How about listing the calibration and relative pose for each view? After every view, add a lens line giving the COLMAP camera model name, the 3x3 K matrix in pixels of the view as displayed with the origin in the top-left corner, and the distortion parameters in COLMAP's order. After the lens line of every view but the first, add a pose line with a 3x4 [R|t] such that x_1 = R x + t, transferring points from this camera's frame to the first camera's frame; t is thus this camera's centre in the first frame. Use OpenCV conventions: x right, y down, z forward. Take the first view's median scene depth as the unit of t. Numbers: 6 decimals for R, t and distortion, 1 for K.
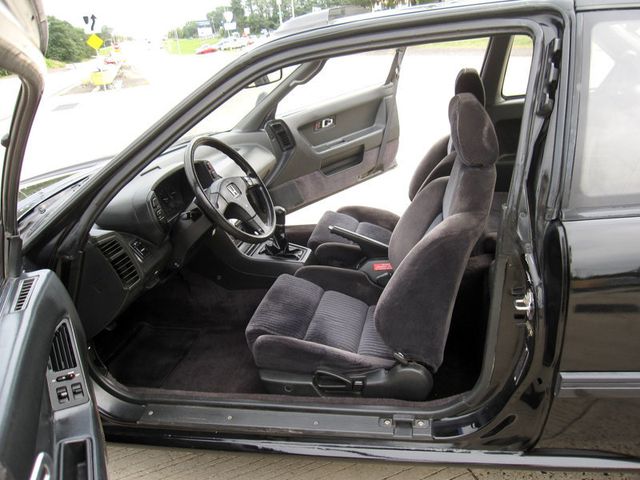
lens RADIAL K [[527.5, 0, 325.4], [0, 527.5, 238.9], [0, 0, 1]] dist [-0.058133, 0.016163]
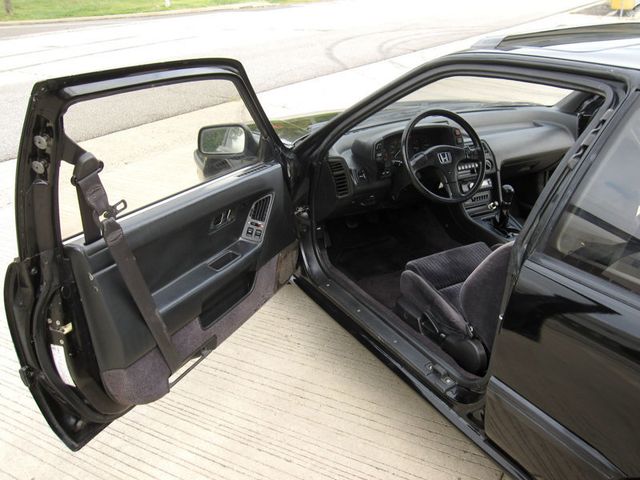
lens RADIAL K [[606.2, 0, 340.8], [0, 606.2, 238.5], [0, 0, 1]] dist [-0.066094, 0.021793]
pose [[0.664388, 0.391654, -0.636550, 0.522908], [-0.332195, 0.917693, 0.217912, -0.118330], [0.669504, 0.066680, 0.739810, -0.161552]]
